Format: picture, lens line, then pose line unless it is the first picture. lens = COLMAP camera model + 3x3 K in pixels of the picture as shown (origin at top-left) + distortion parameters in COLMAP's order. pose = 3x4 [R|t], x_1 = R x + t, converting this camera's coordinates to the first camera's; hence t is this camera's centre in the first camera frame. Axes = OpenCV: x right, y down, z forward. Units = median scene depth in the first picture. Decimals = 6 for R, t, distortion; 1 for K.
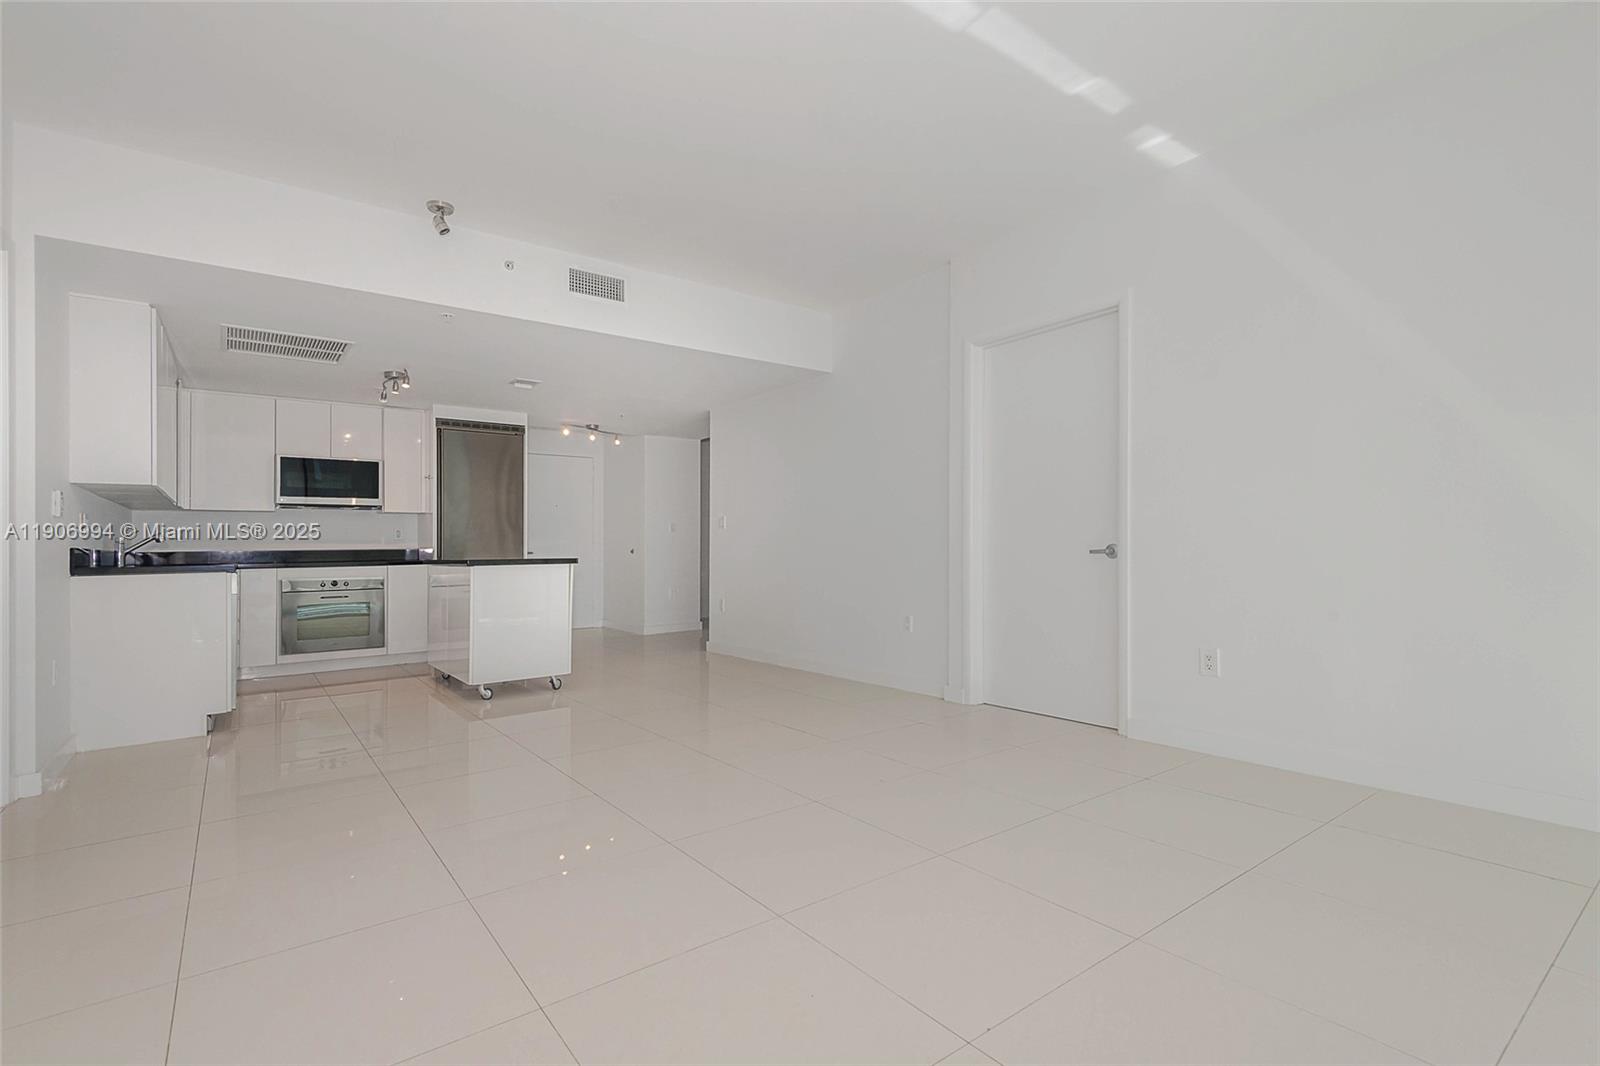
lens RADIAL K [[679.7, 0, 823.3], [0, 679.7, 538.0], [0, 0, 1]] dist [0.001424, -0.009129]
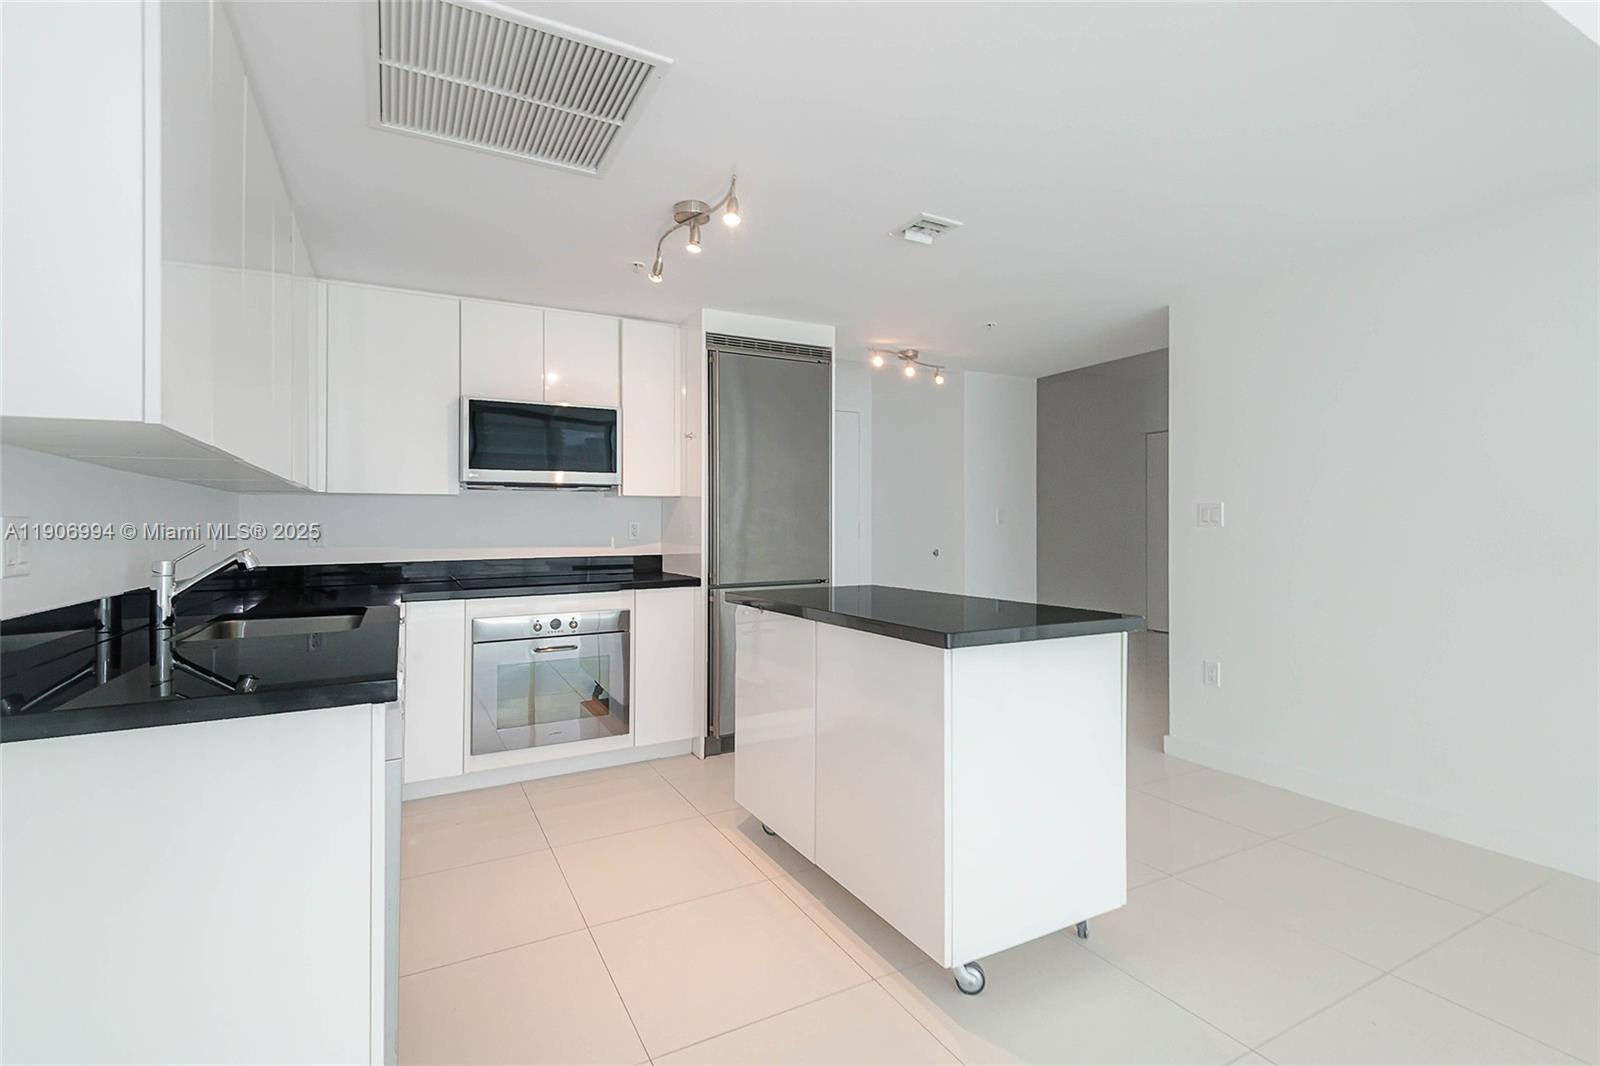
lens RADIAL K [[733.5, 0, 814.7], [0, 733.5, 520.8], [0, 0, 1]] dist [0.013551, -0.000414]
pose [[0.981135, 0.006668, -0.193208, -0.365372], [-0.005180, 0.999953, 0.008210, -0.022825], [0.193253, -0.007054, 0.981124, 0.414150]]
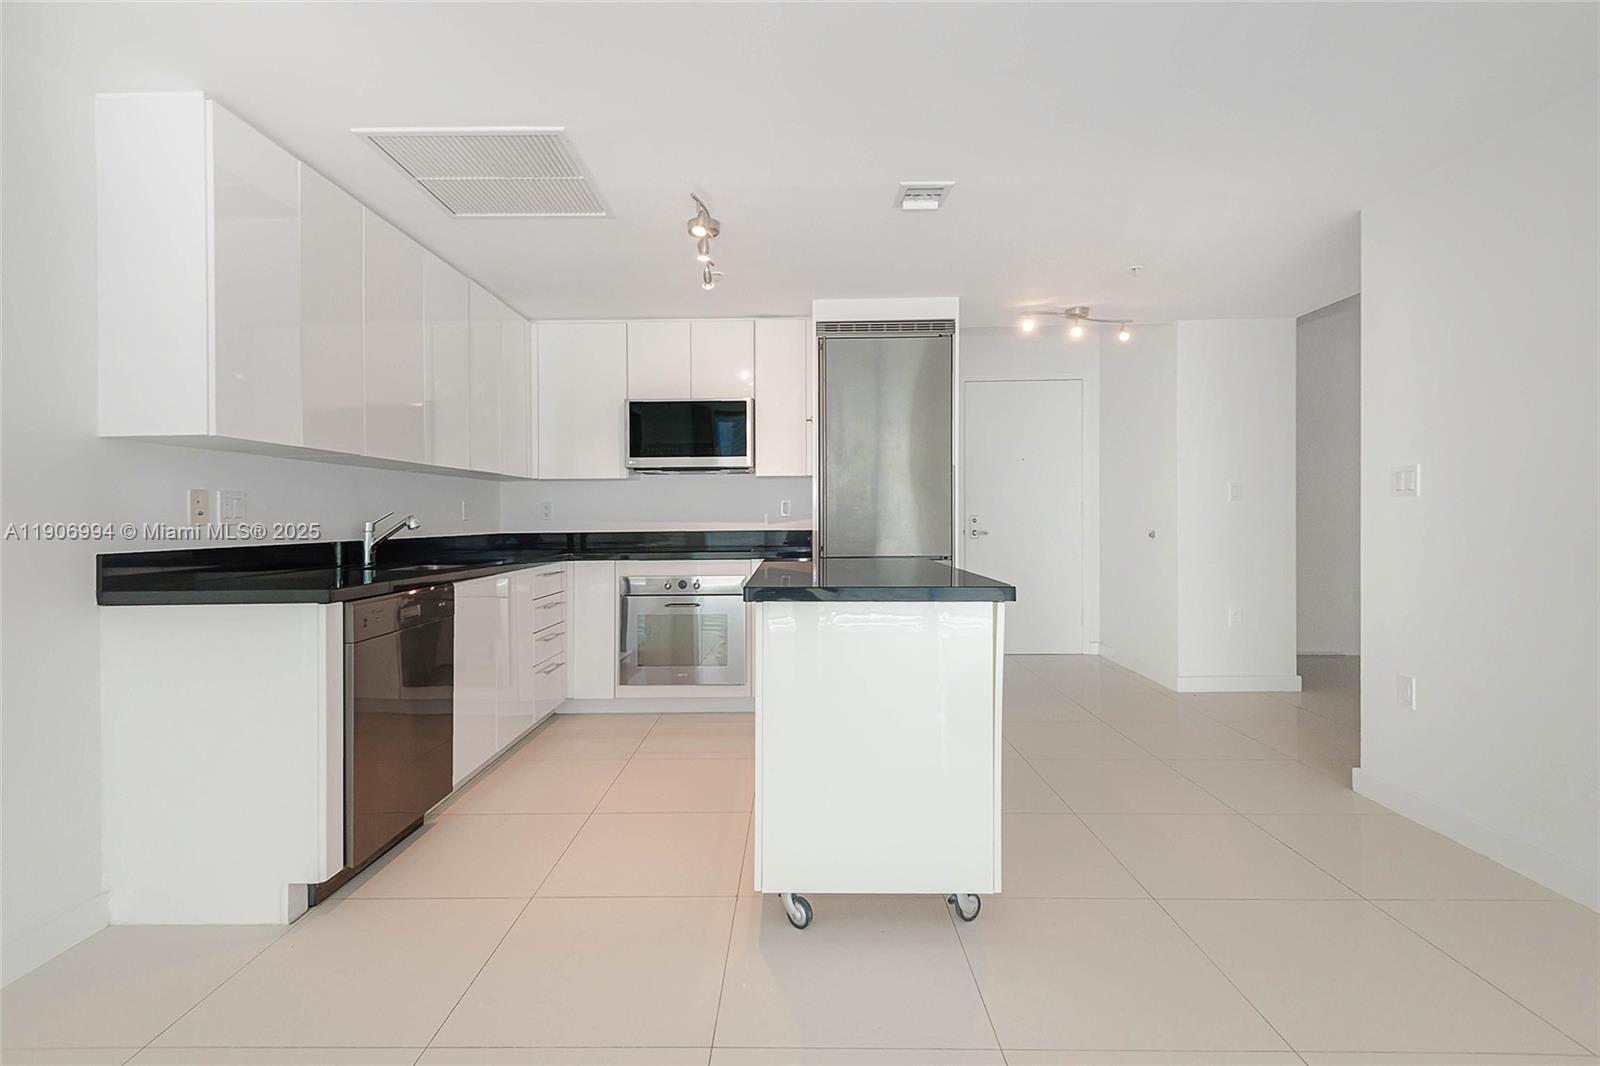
lens RADIAL K [[751.1, 0, 788.2], [0, 751.1, 511.7], [0, 0, 1]] dist [0.006258, -0.000154]
pose [[0.758388, 0.004566, -0.651788, -0.146929], [0.006491, 0.999873, 0.014557, -0.014239], [0.651772, -0.015270, 0.758262, 0.471649]]
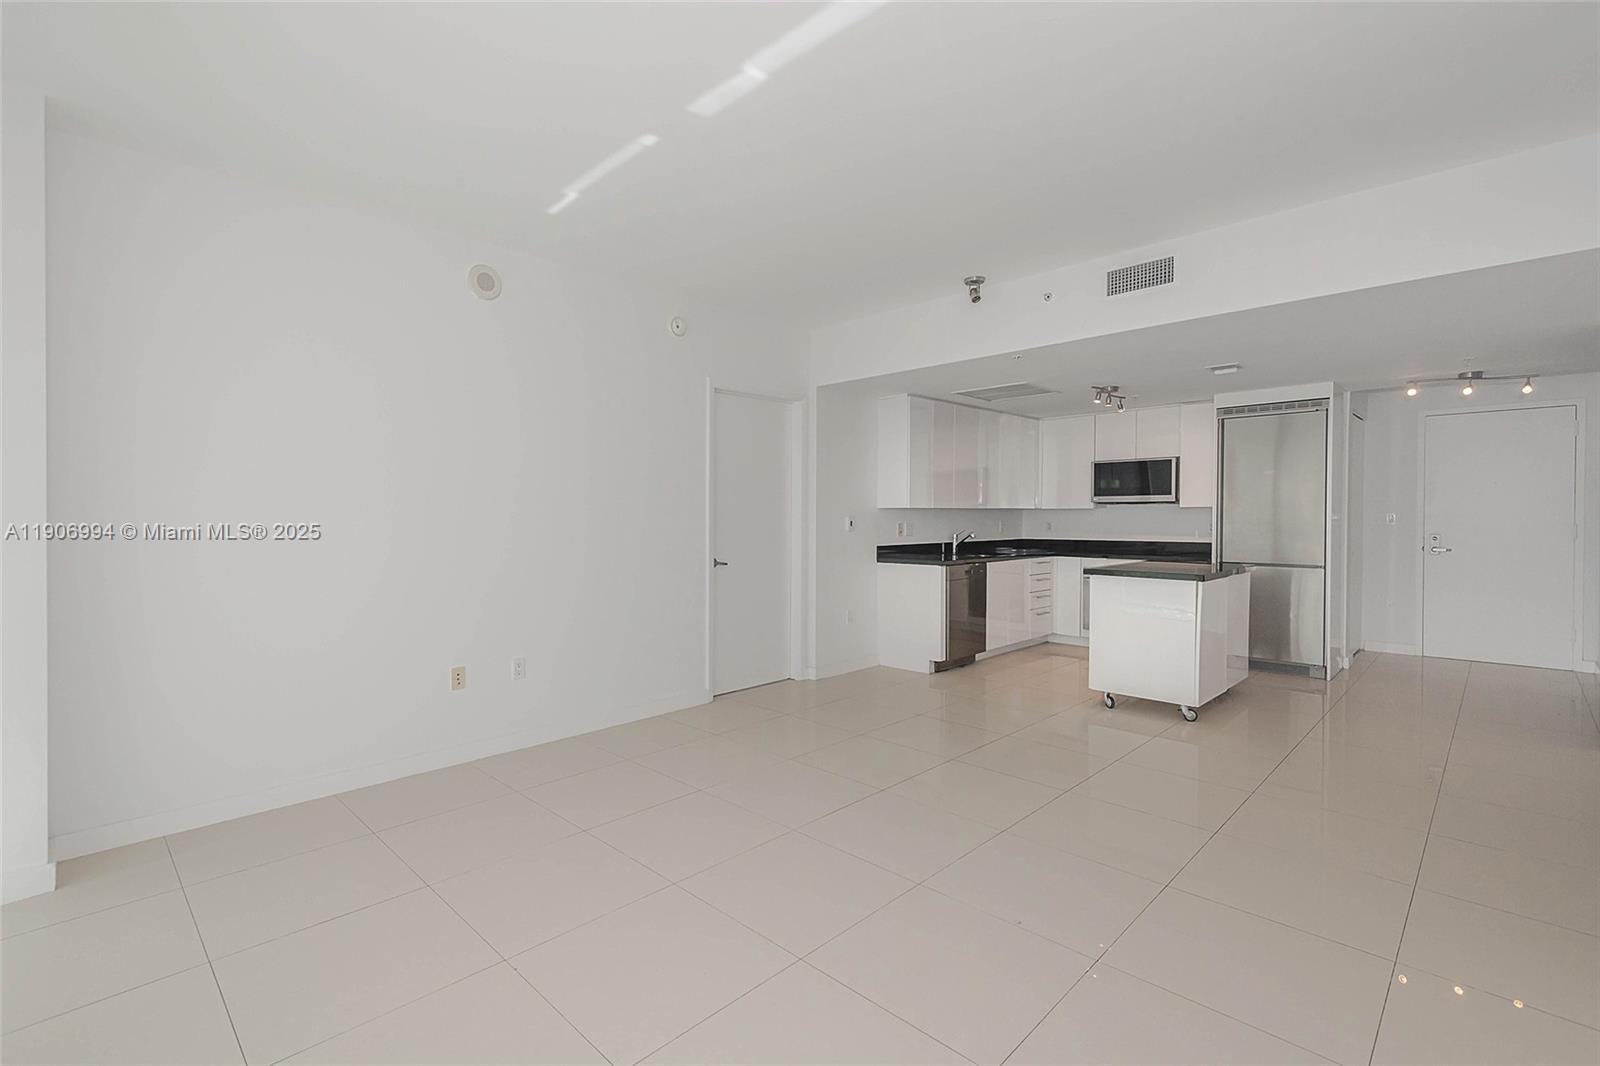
lens RADIAL K [[751.1, 0, 788.2], [0, 751.1, 511.7], [0, 0, 1]] dist [0.006258, -0.000154]
pose [[0.129346, 0.012256, -0.991524, 0.404257], [0.010251, 0.999854, 0.013696, -0.054002], [0.991547, -0.011936, 0.129201, 0.274297]]
